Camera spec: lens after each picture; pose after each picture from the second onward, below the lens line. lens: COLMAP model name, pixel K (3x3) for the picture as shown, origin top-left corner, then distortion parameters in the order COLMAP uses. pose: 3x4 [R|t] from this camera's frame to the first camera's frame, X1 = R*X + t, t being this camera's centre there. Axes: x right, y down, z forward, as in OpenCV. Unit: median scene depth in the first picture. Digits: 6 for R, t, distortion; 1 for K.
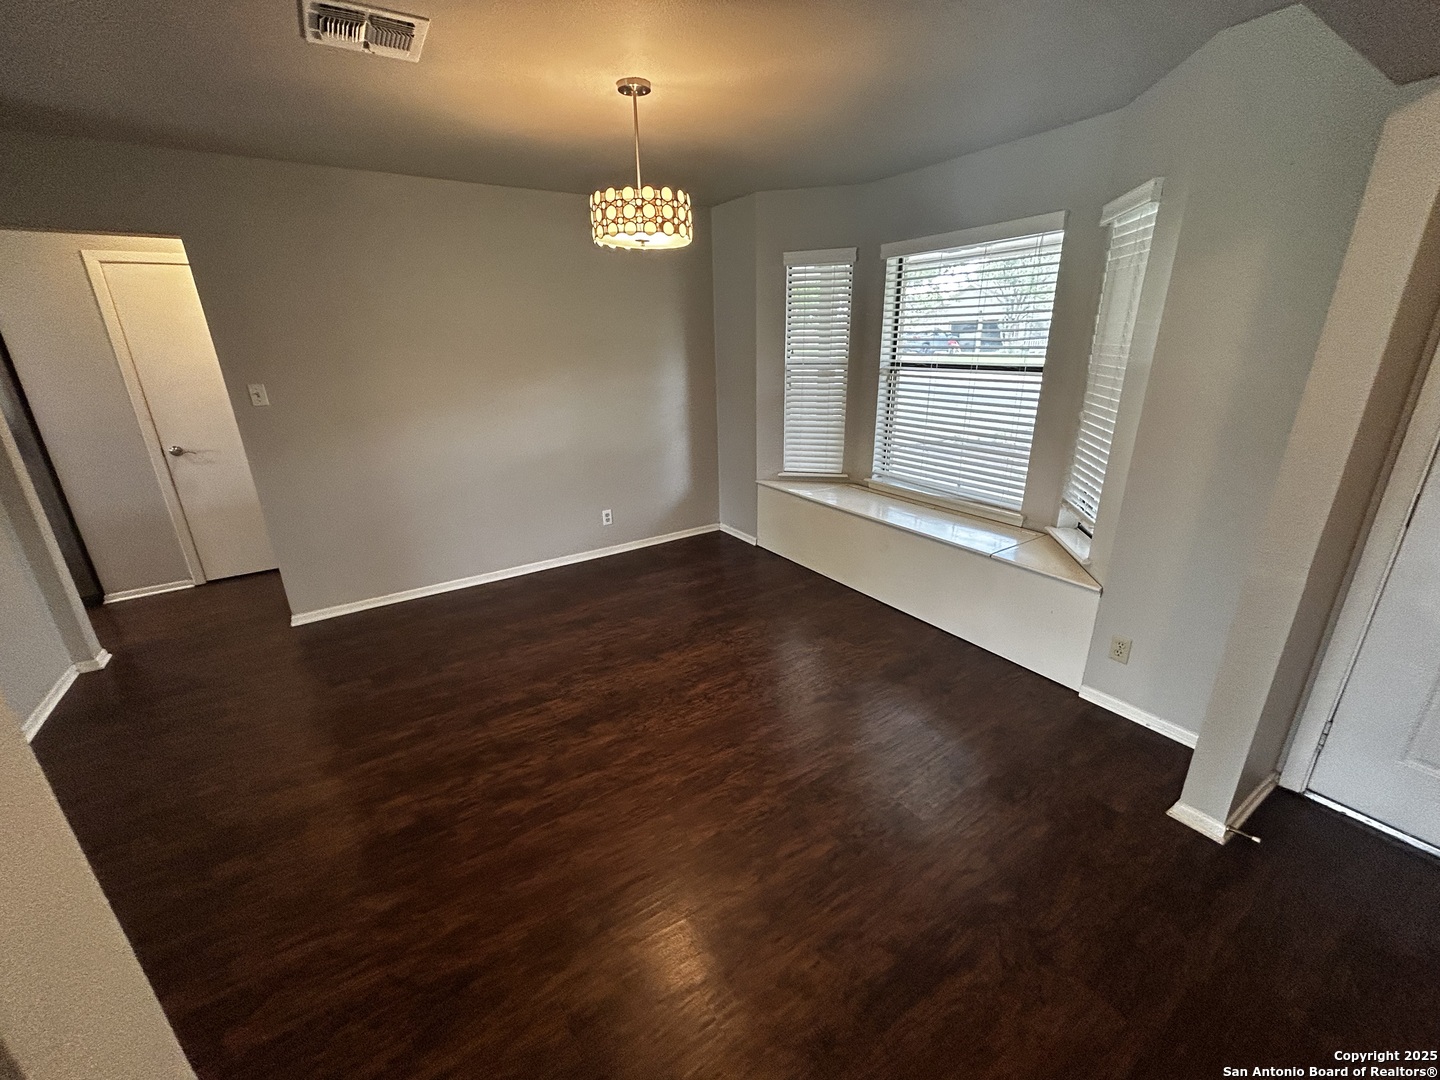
lens RADIAL K [[577.3, 0, 711.8], [0, 577.3, 537.8], [0, 0, 1]] dist [-0.000208, 0.000306]
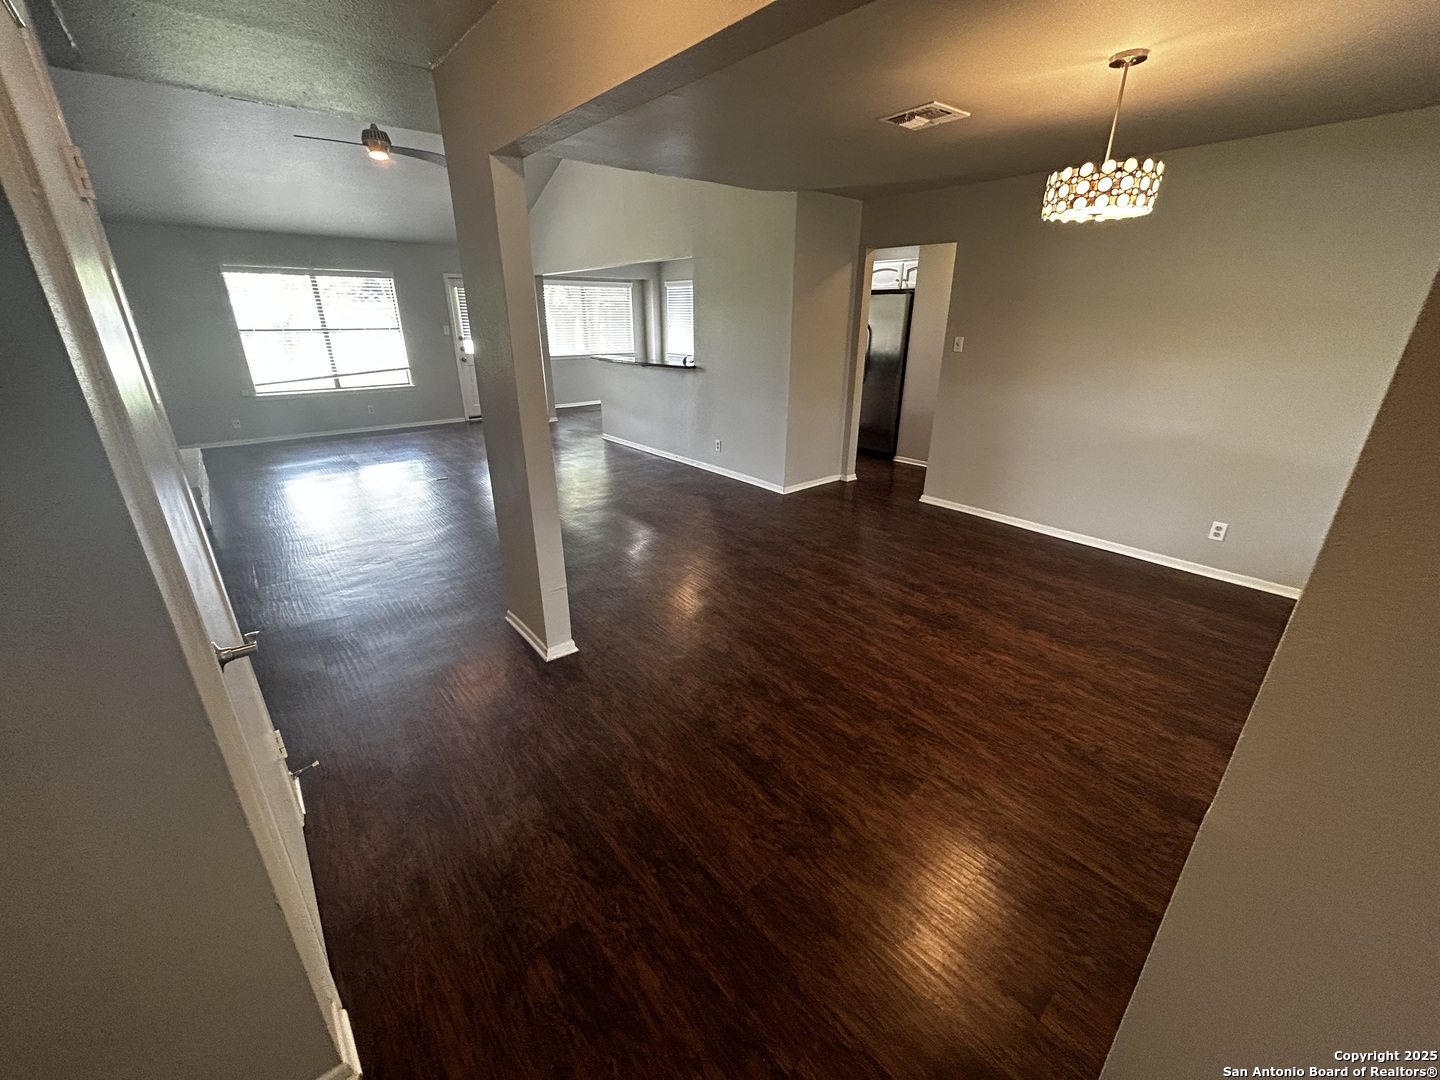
lens RADIAL K [[577.3, 0, 720.1], [0, 577.3, 541.6], [0, 0, 1]] dist [-0.000208, 0.000306]
pose [[0.121054, 0.383551, -0.915551, 0.771678], [-0.329196, 0.885649, 0.327498, -0.090987], [0.936470, 0.261751, 0.233475, 0.237899]]
